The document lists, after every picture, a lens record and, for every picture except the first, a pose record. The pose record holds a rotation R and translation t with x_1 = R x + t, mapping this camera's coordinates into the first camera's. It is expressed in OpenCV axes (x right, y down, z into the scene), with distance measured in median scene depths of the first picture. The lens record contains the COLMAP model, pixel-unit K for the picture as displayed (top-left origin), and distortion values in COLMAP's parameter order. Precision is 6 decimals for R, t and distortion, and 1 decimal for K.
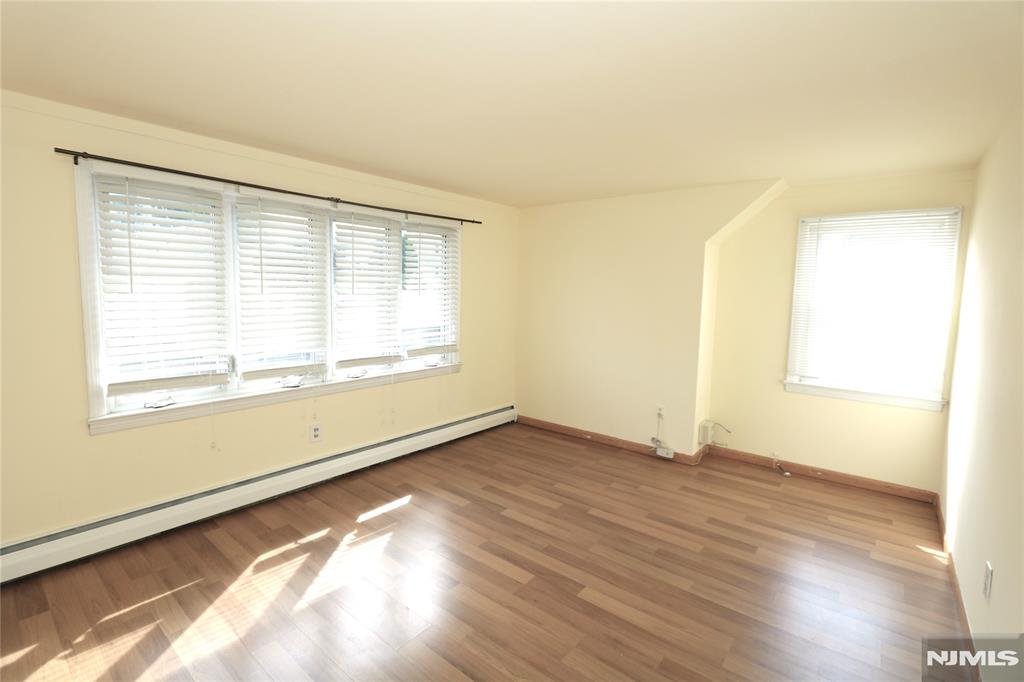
lens RADIAL K [[467.2, 0, 510.8], [0, 467.2, 337.9], [0, 0, 1]] dist [-0.018923, 0.002580]
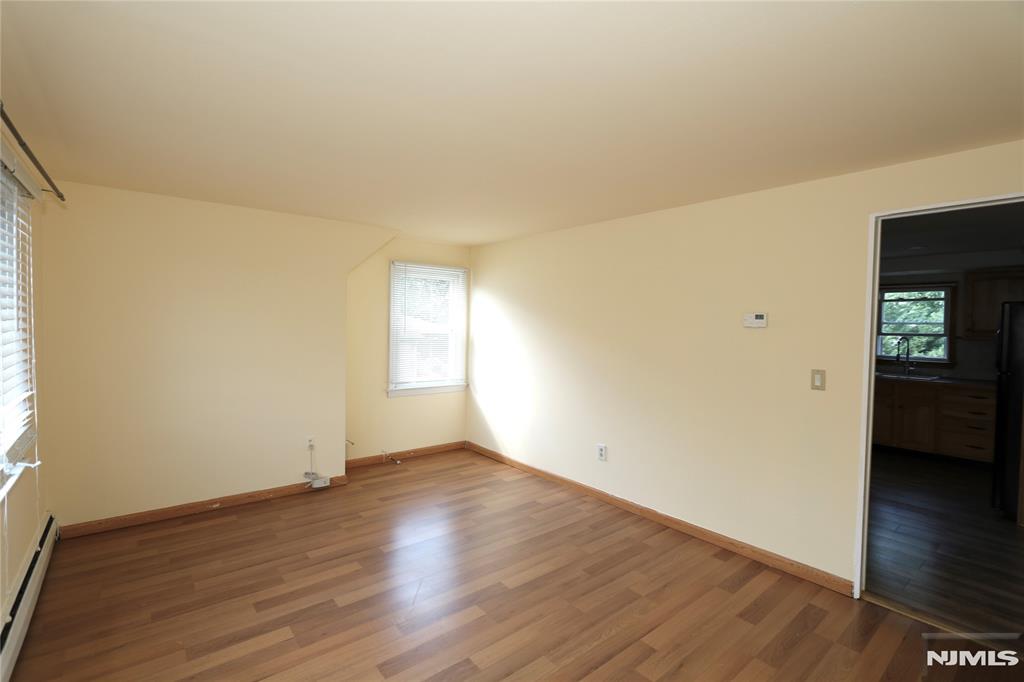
lens RADIAL K [[467.2, 0, 495.1], [0, 467.2, 339.8], [0, 0, 1]] dist [-0.018923, 0.002580]
pose [[0.218288, -0.054024, 0.974388, -0.608706], [0.082792, 0.995892, 0.036669, -0.067449], [-0.972366, 0.072668, 0.221864, 0.469630]]
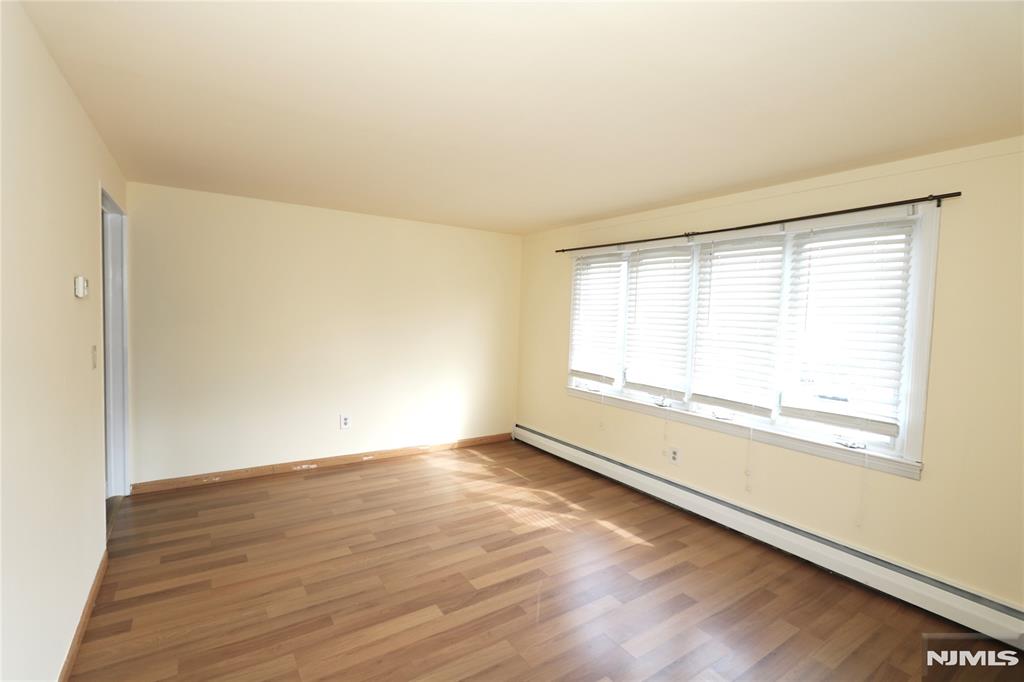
lens RADIAL K [[467.2, 0, 488.4], [0, 467.2, 334.0], [0, 0, 1]] dist [-0.018923, 0.002580]
pose [[-0.318841, 0.021043, -0.947575, 0.685453], [-0.127971, 0.989643, 0.065037, -0.081452], [0.939129, 0.141998, -0.312846, 0.860706]]
